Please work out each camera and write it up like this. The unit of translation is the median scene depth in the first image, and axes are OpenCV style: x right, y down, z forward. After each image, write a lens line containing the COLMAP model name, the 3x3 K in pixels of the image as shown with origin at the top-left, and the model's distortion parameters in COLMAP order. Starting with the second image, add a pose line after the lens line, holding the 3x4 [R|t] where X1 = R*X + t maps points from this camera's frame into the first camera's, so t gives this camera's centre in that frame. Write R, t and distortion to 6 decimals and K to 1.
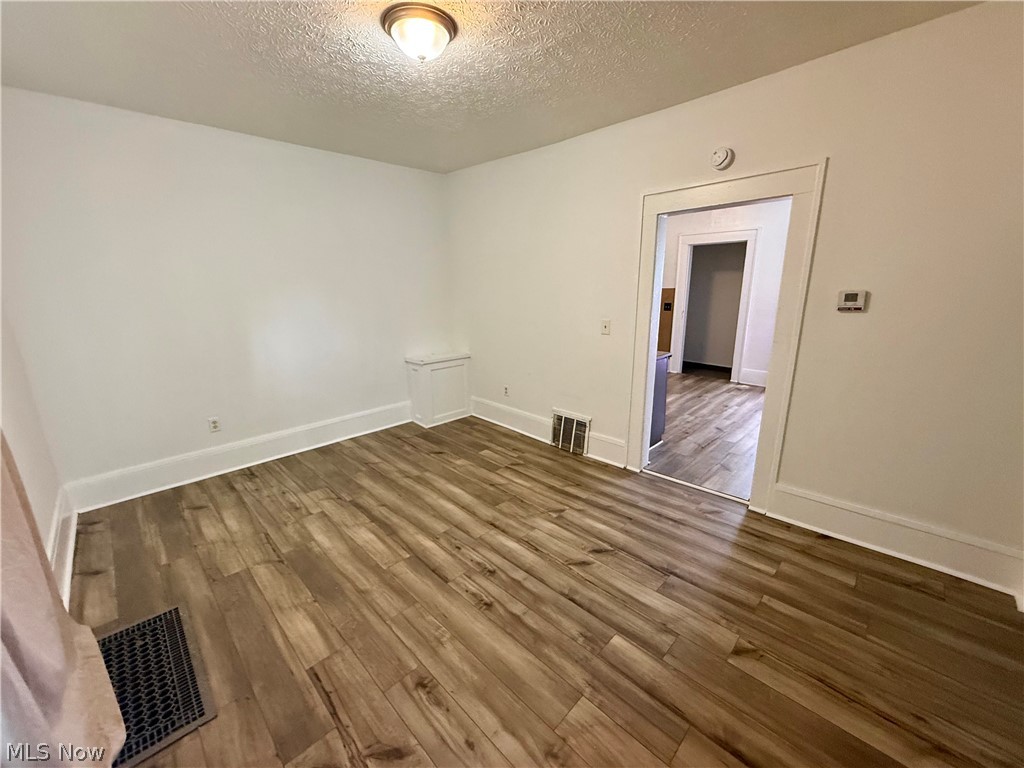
lens RADIAL K [[405.2, 0, 513.3], [0, 405.2, 385.7], [0, 0, 1]] dist [-0.000653, 0.000059]
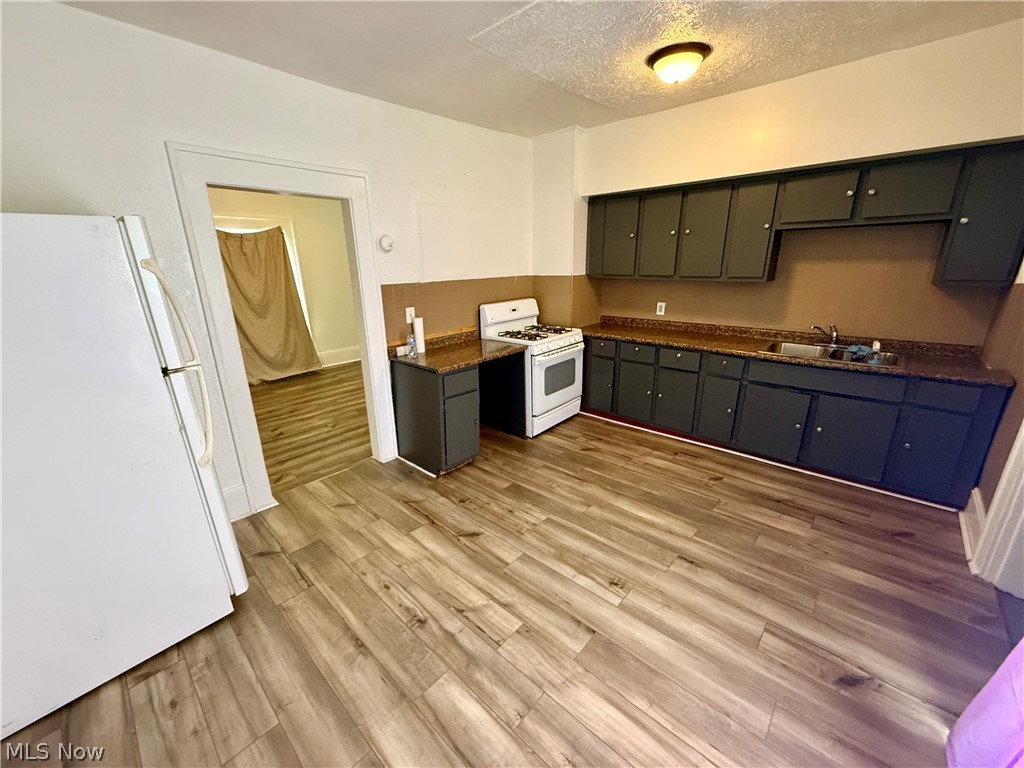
lens RADIAL K [[405.2, 0, 513.4], [0, 405.2, 384.4], [0, 0, 1]] dist [-0.000653, 0.000059]
pose [[0.050445, 0.310313, -0.949295, 1.048911], [-0.231059, 0.928344, 0.291186, -0.288857], [0.971631, 0.204655, 0.118531, 0.997202]]
